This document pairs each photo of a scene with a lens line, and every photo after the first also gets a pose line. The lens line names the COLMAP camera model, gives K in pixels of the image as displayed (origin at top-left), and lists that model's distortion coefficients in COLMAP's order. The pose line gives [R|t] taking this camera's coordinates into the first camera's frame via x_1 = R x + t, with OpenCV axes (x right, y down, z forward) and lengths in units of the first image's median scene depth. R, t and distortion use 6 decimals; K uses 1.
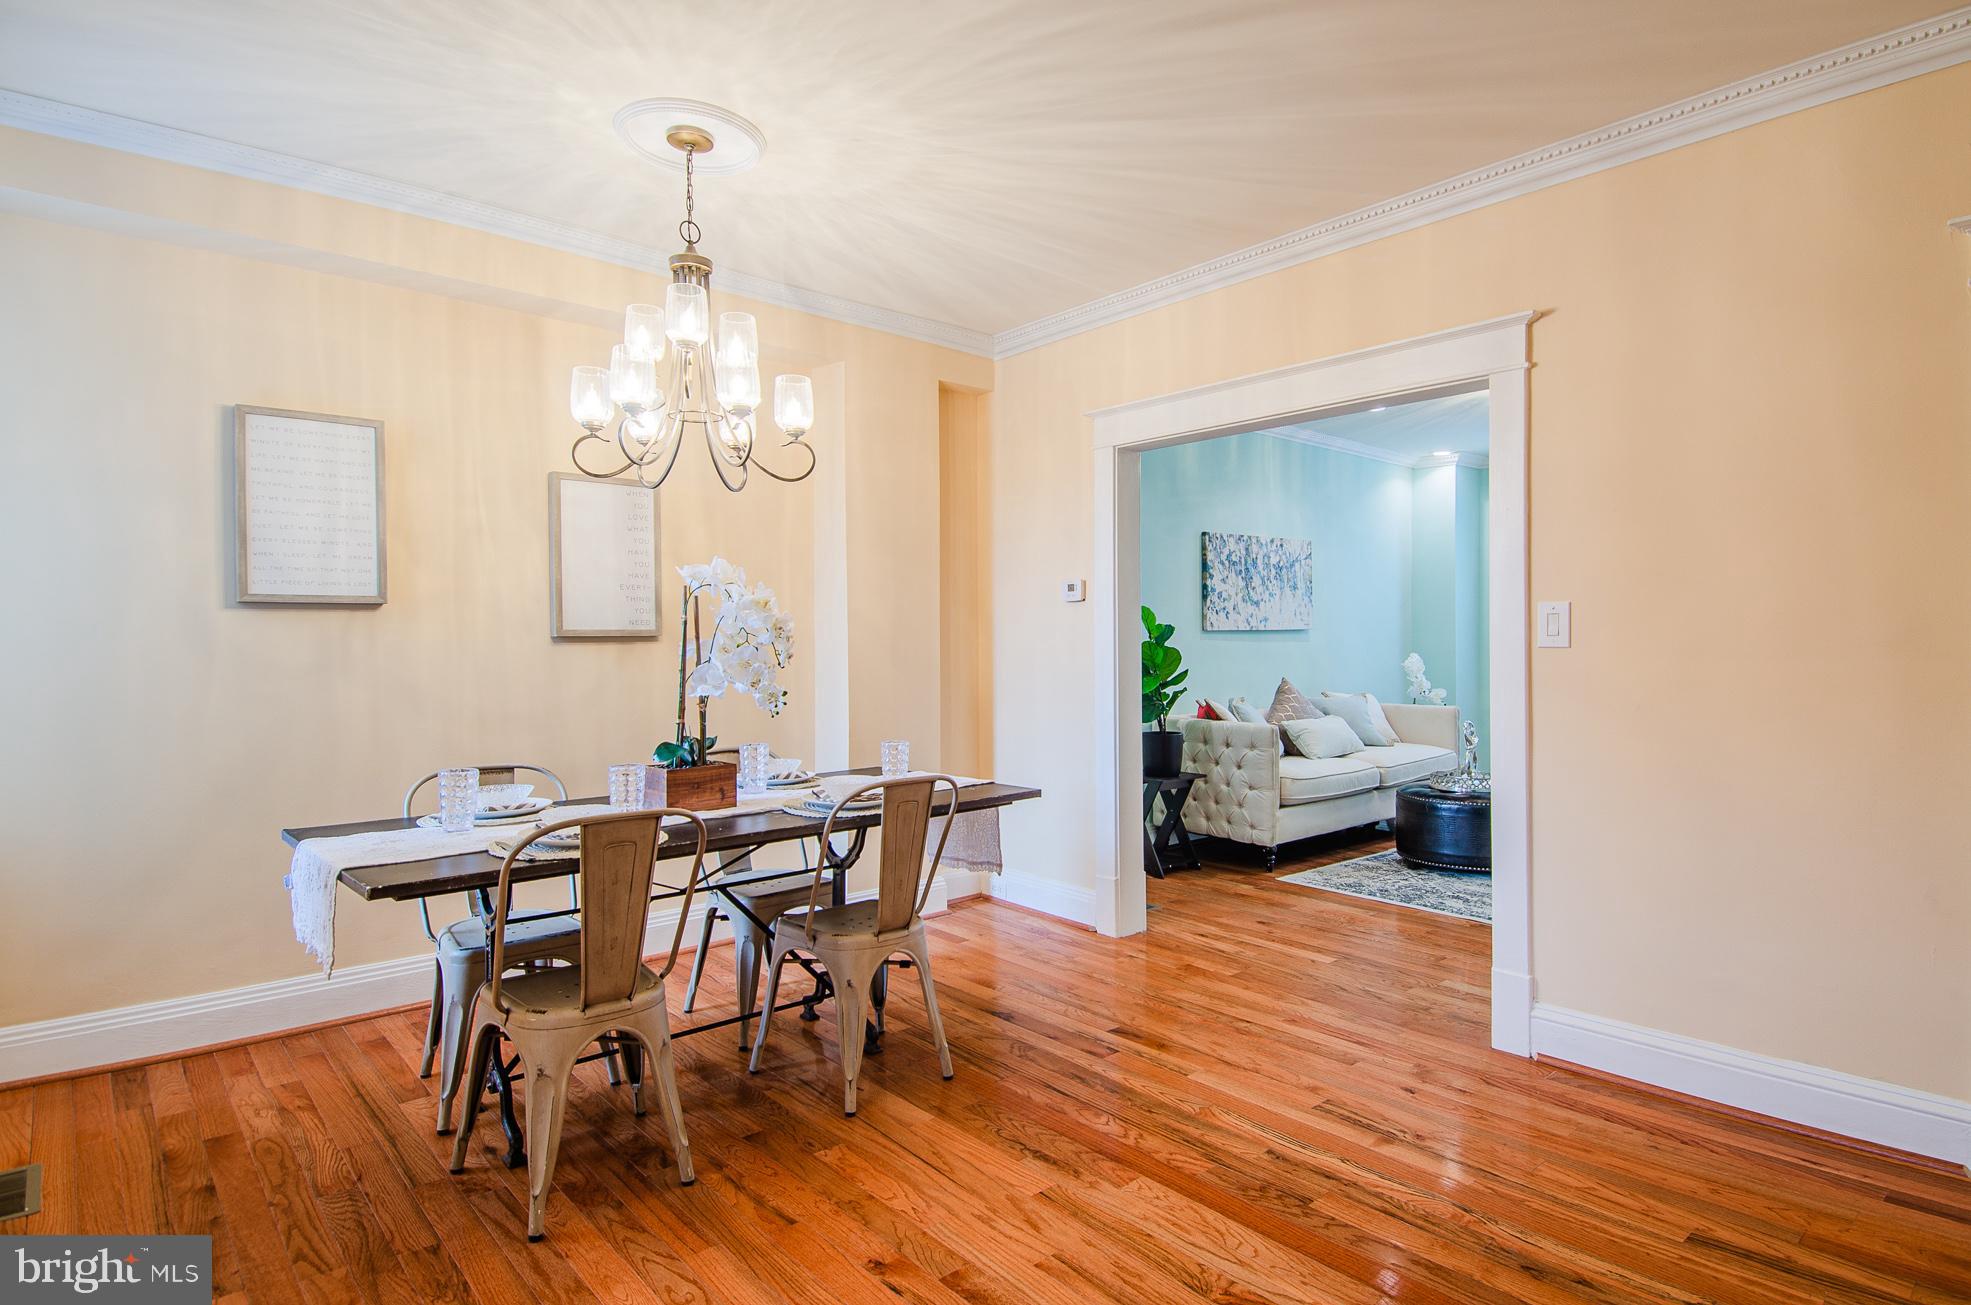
lens RADIAL K [[1036.2, 0, 1022.4], [0, 1036.2, 645.1], [0, 0, 1]] dist [0.050410, -0.052900]
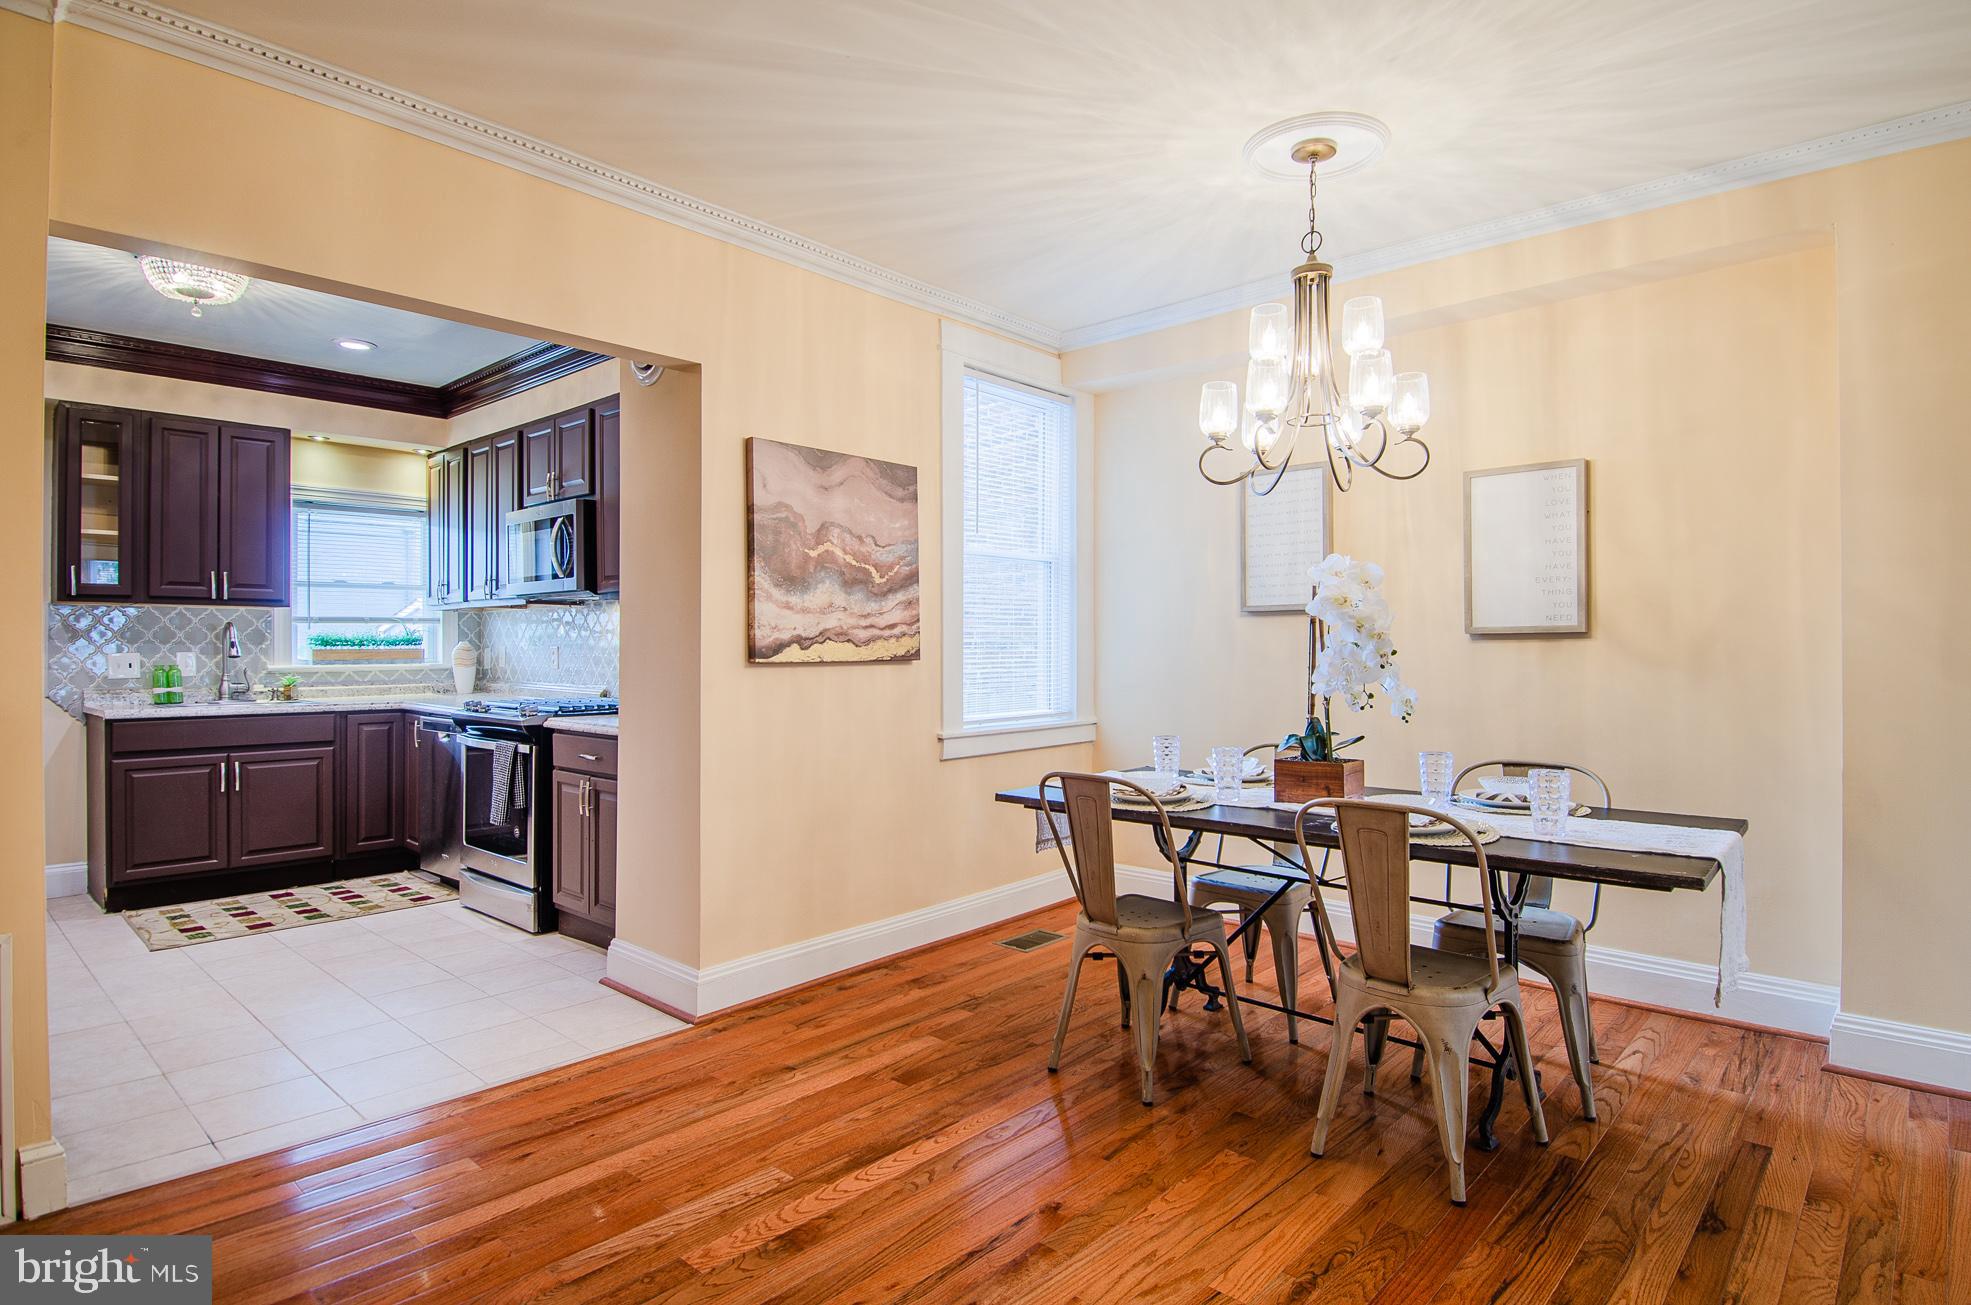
lens RADIAL K [[1036.2, 0, 1022.4], [0, 1036.2, 645.1], [0, 0, 1]] dist [0.050410, -0.052900]
pose [[0.109266, 0.004972, -0.994000, 0.340982], [0.000282, 0.999987, 0.005033, -0.001781], [0.994013, -0.000830, 0.109263, 0.304922]]
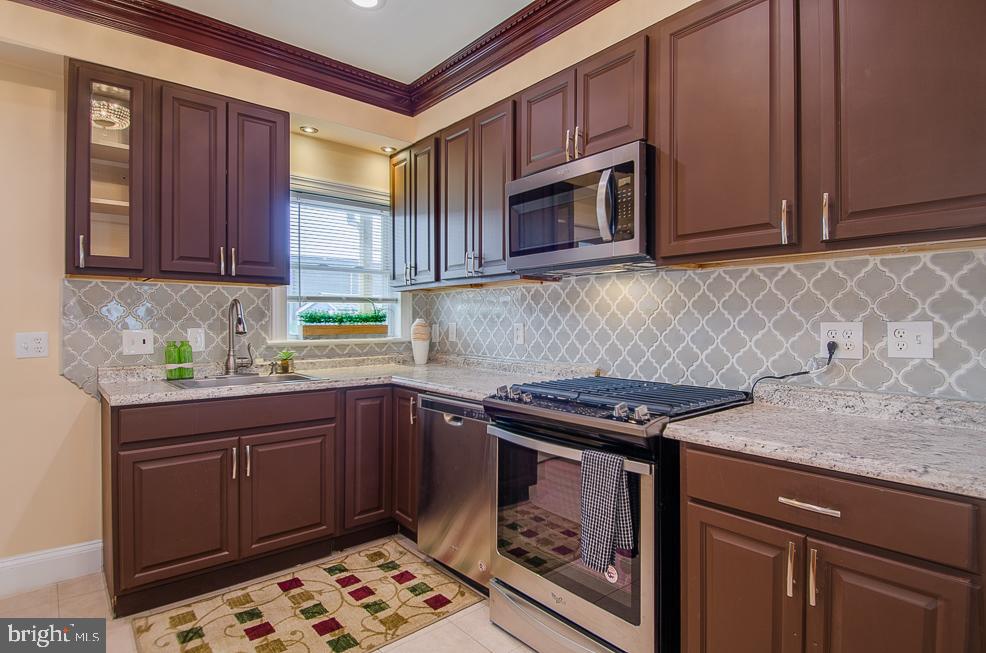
lens RADIAL K [[518.3, 0, 511.5], [0, 518.3, 322.8], [0, 0, 1]] dist [0.050410, -0.052900]
pose [[-0.014783, 0.007518, -0.999862, -0.186771], [0.000229, 0.999972, 0.007515, 0.000283], [0.999891, -0.000118, -0.014785, -0.034728]]
